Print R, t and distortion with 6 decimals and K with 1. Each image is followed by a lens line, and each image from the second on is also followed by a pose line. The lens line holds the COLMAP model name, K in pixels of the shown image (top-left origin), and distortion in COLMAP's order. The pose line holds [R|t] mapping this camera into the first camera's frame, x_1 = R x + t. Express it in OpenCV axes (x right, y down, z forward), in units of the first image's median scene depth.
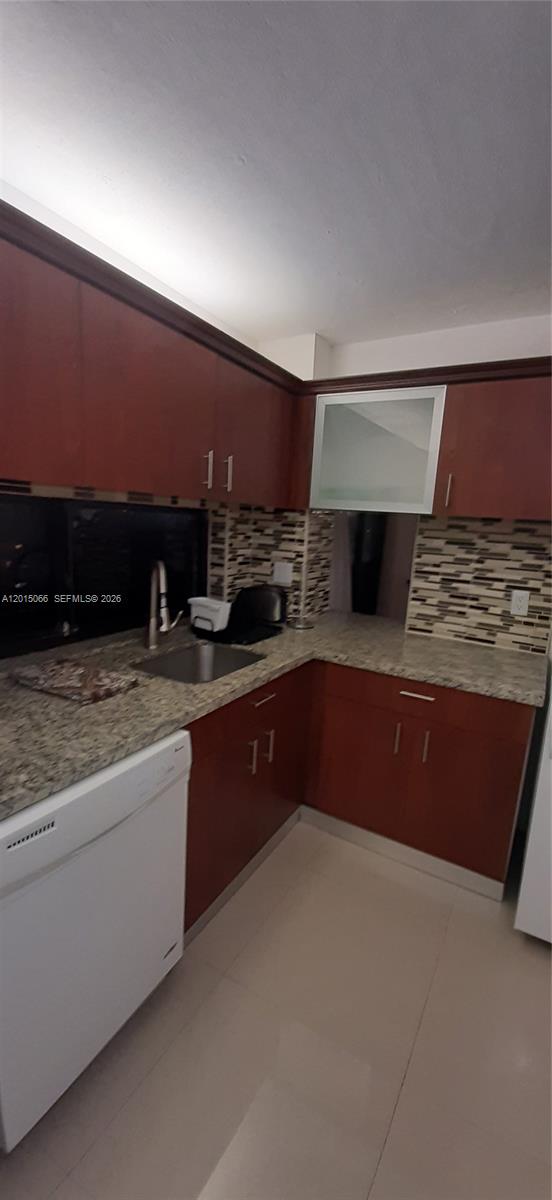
lens RADIAL K [[472.1, 0, 275.9], [0, 472.1, 602.1], [0, 0, 1]] dist [-0.010028, -0.000904]
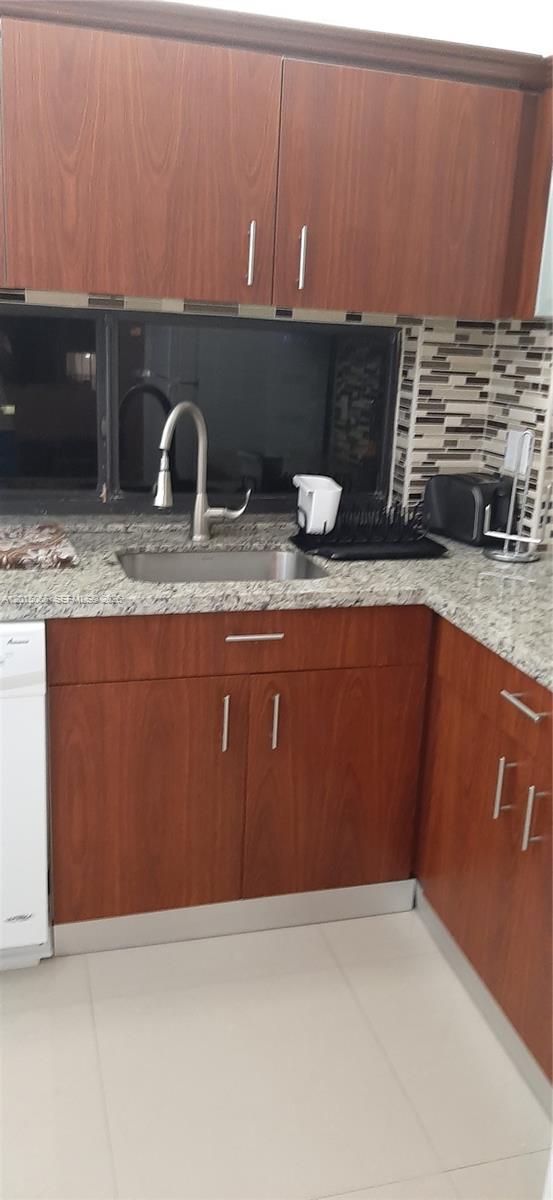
lens RADIAL K [[908.2, 0, 277.1], [0, 908.2, 598.6], [0, 0, 1]] dist [0.013071, -0.000080]
pose [[0.725555, 0.176107, -0.665249, 0.516609], [-0.129477, 0.984371, 0.119373, 0.009952], [0.675874, -0.000477, 0.737017, 0.106228]]
